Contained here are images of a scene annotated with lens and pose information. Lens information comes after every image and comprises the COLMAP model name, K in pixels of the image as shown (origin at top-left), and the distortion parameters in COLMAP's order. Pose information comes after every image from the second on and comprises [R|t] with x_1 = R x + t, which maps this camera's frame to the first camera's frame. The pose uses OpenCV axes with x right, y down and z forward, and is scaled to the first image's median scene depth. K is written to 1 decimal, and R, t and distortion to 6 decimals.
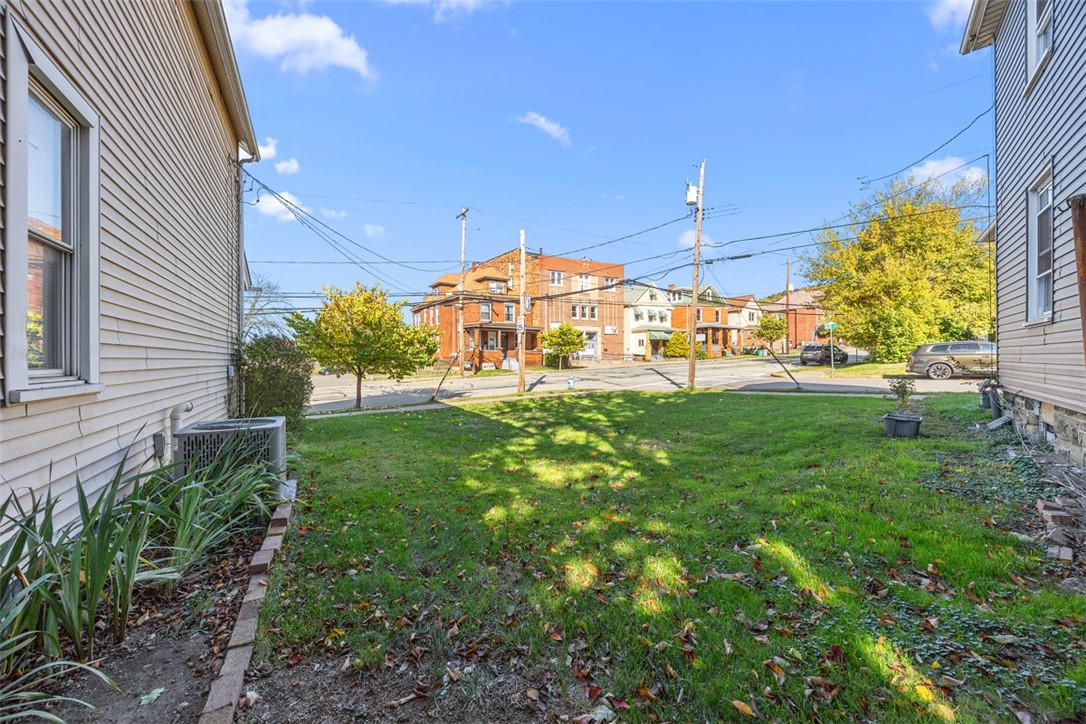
lens RADIAL K [[413.2, 0, 538.0], [0, 413.2, 359.0], [0, 0, 1]] dist [-0.002052, -0.000059]
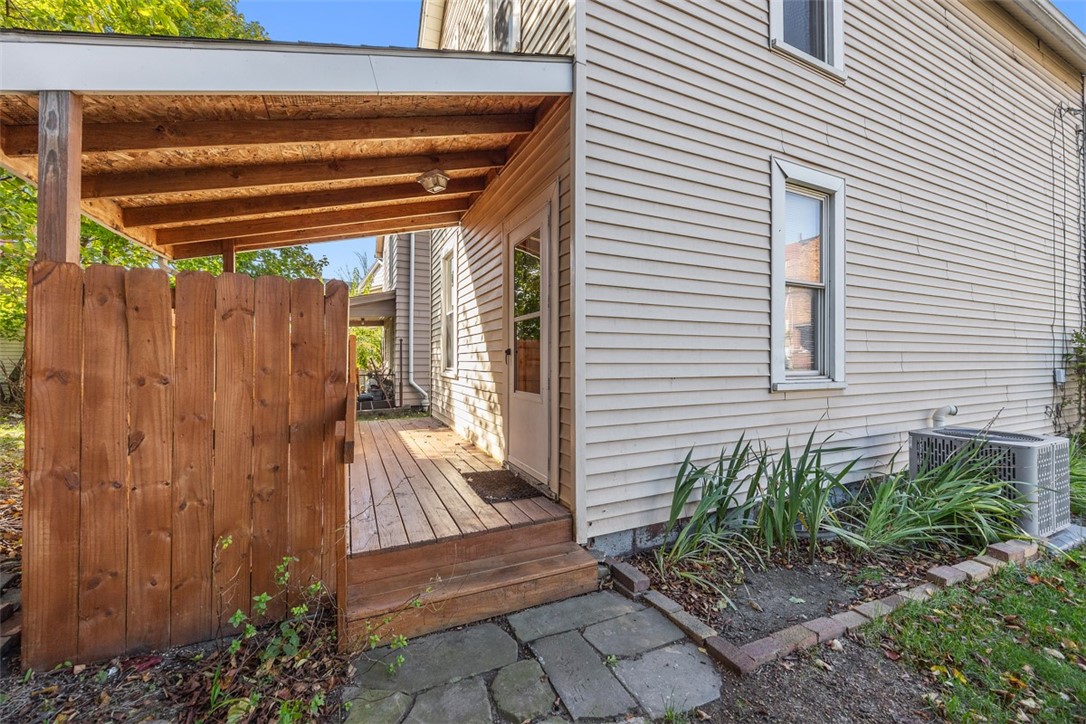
lens RADIAL K [[413.2, 0, 538.0], [0, 413.2, 359.0], [0, 0, 1]] dist [-0.002052, -0.000059]
pose [[-0.066921, -0.002841, -0.997754, 0.344581], [0.005320, 0.999981, -0.003204, -0.015874], [0.997744, -0.005522, -0.066904, 0.120130]]
